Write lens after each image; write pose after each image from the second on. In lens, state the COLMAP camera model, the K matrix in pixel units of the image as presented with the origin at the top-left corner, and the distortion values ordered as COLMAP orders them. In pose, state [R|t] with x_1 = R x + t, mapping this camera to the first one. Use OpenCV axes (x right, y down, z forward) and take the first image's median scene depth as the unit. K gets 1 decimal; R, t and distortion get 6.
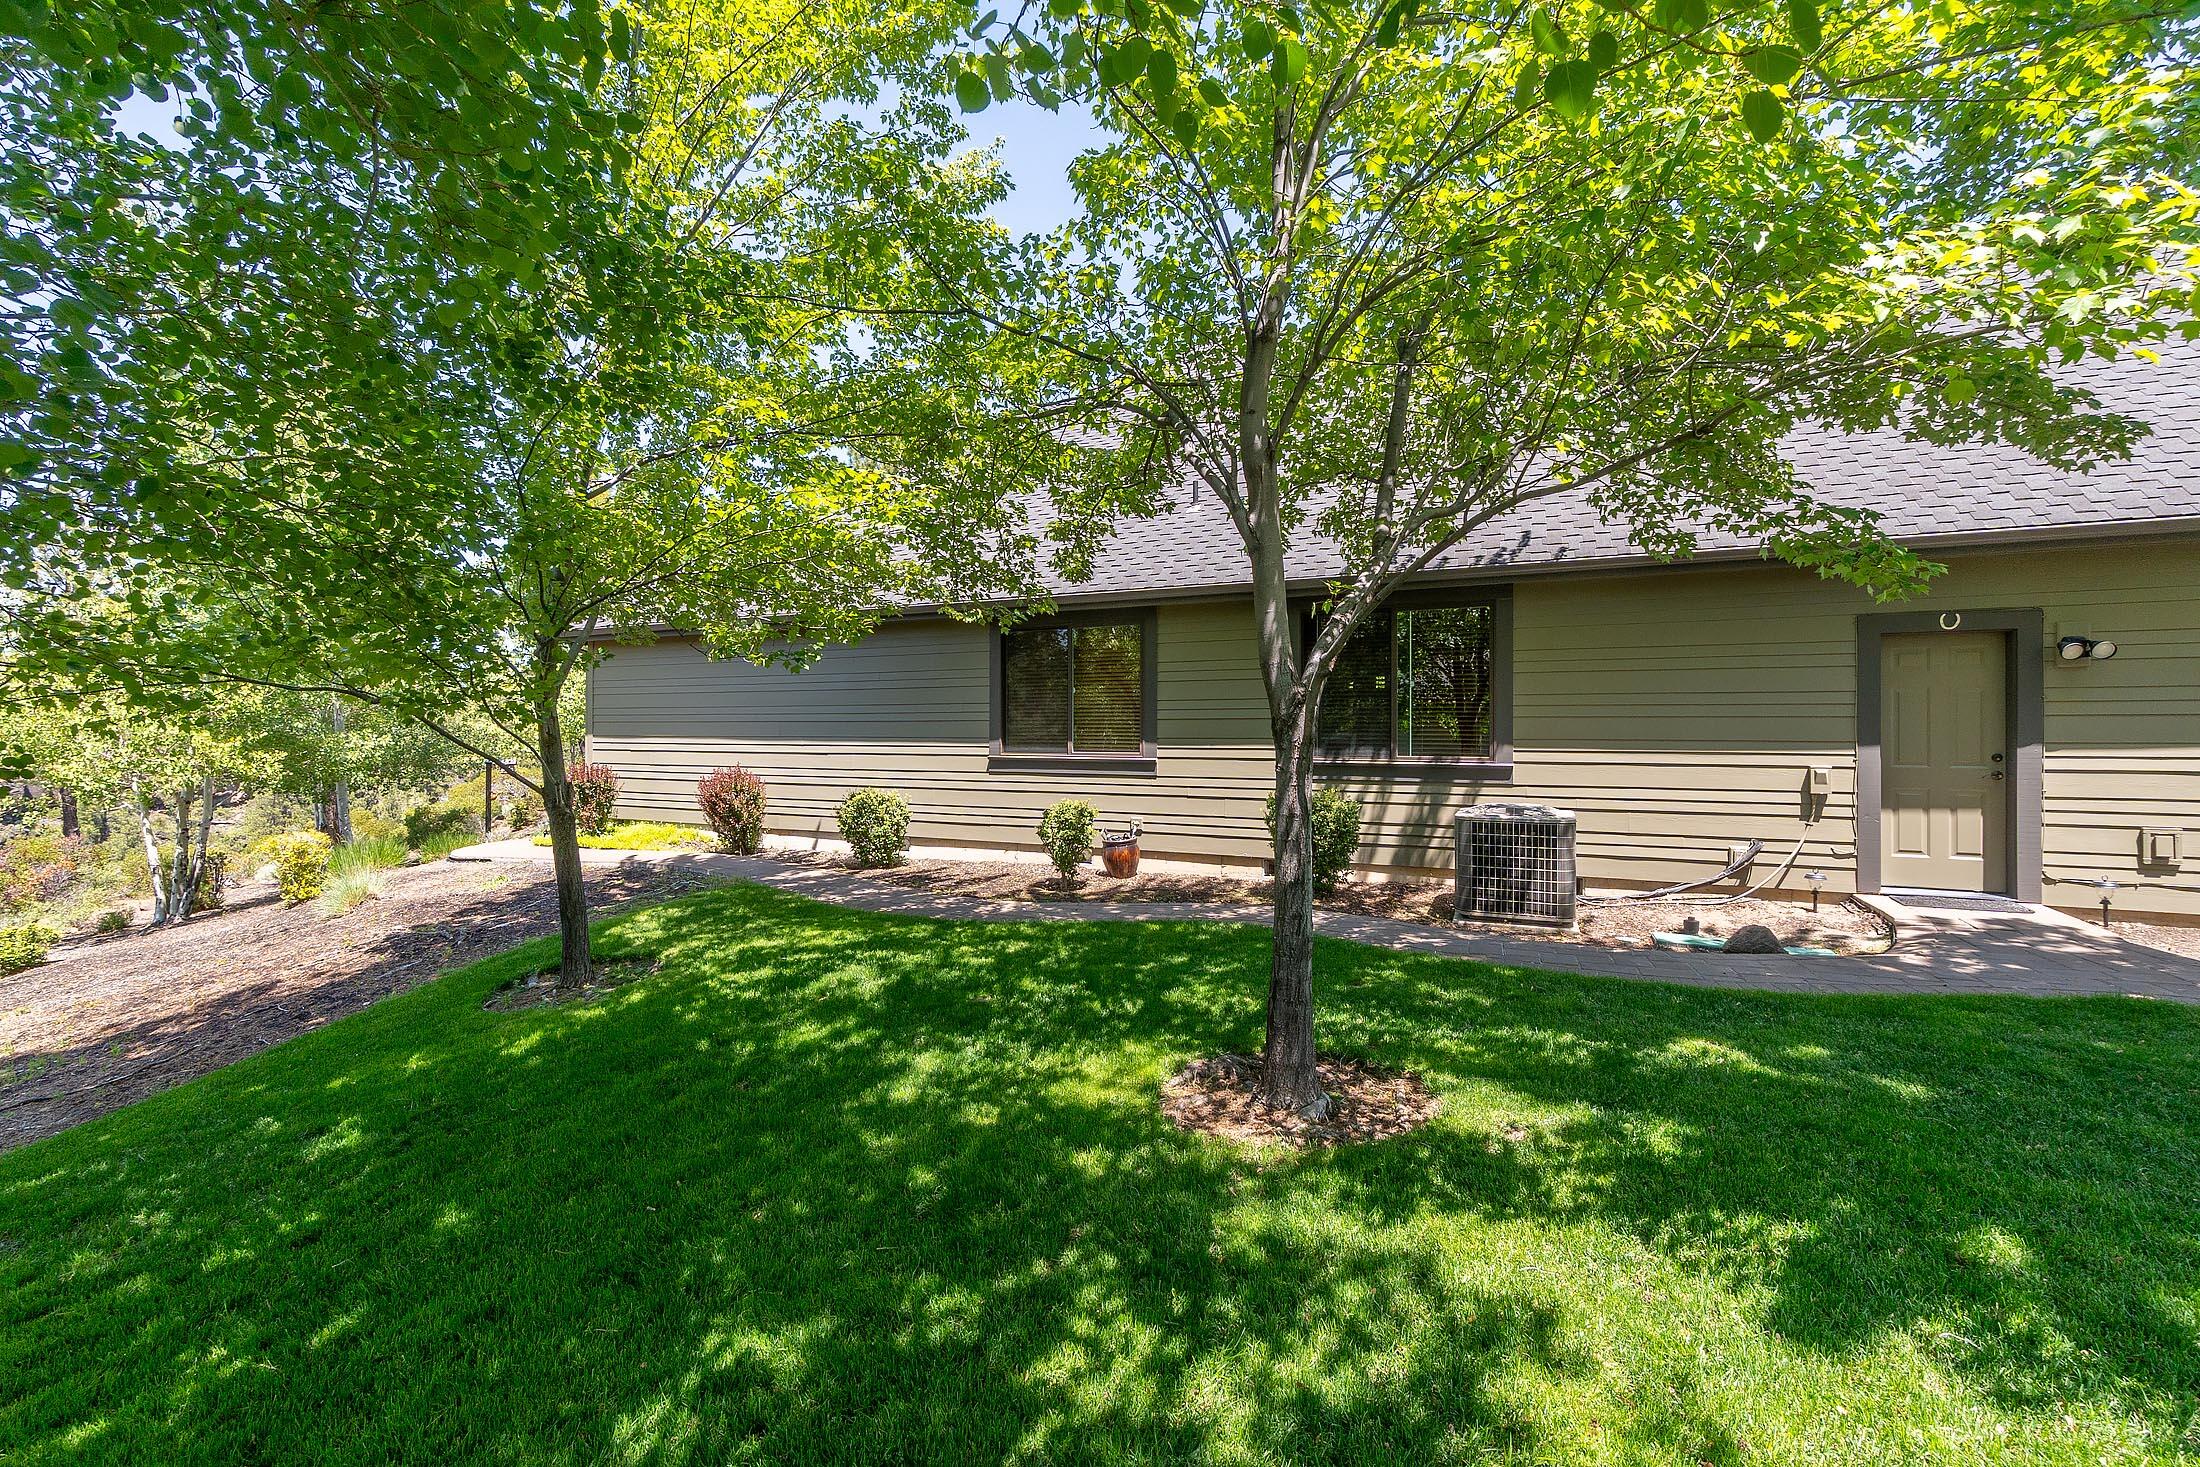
lens RADIAL K [[955.3, 0, 1100.0], [0, 955.3, 733.5], [0, 0, 1]] dist [-0.001842, -0.000234]
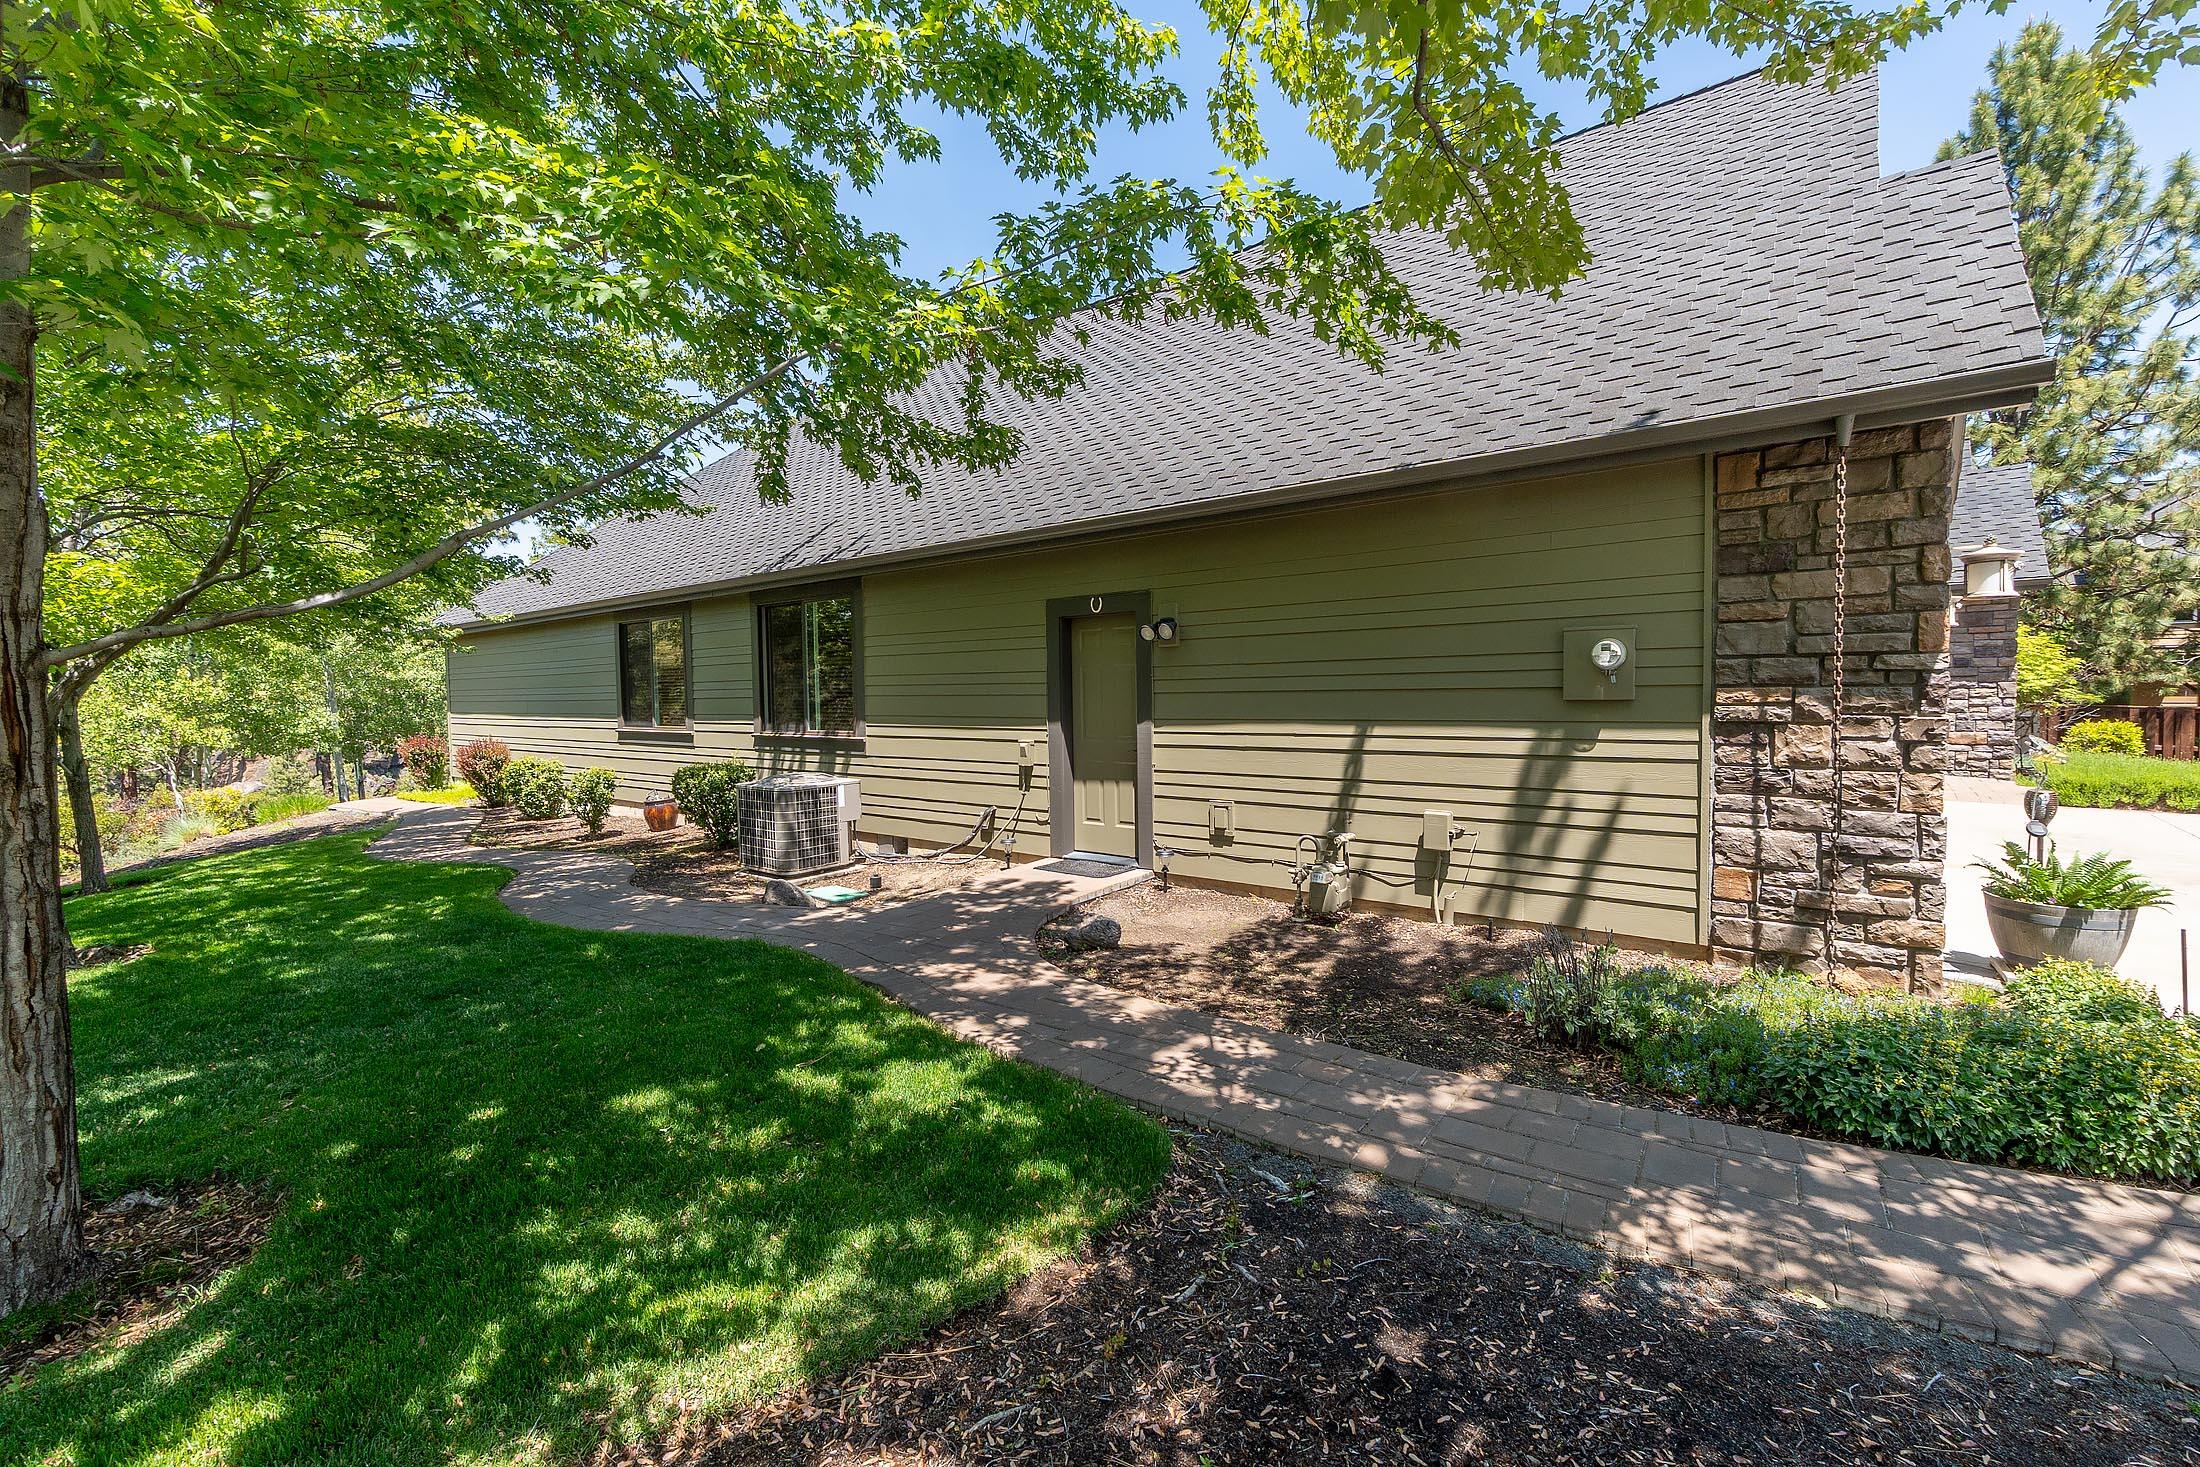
lens RADIAL K [[955.3, 0, 1100.0], [0, 955.3, 733.5], [0, 0, 1]] dist [-0.001842, -0.000234]
pose [[0.967887, 0.001884, -0.251380, 1.091352], [0.005377, 0.999588, 0.028194, -0.003652], [0.251329, -0.028640, 0.967478, -0.037858]]
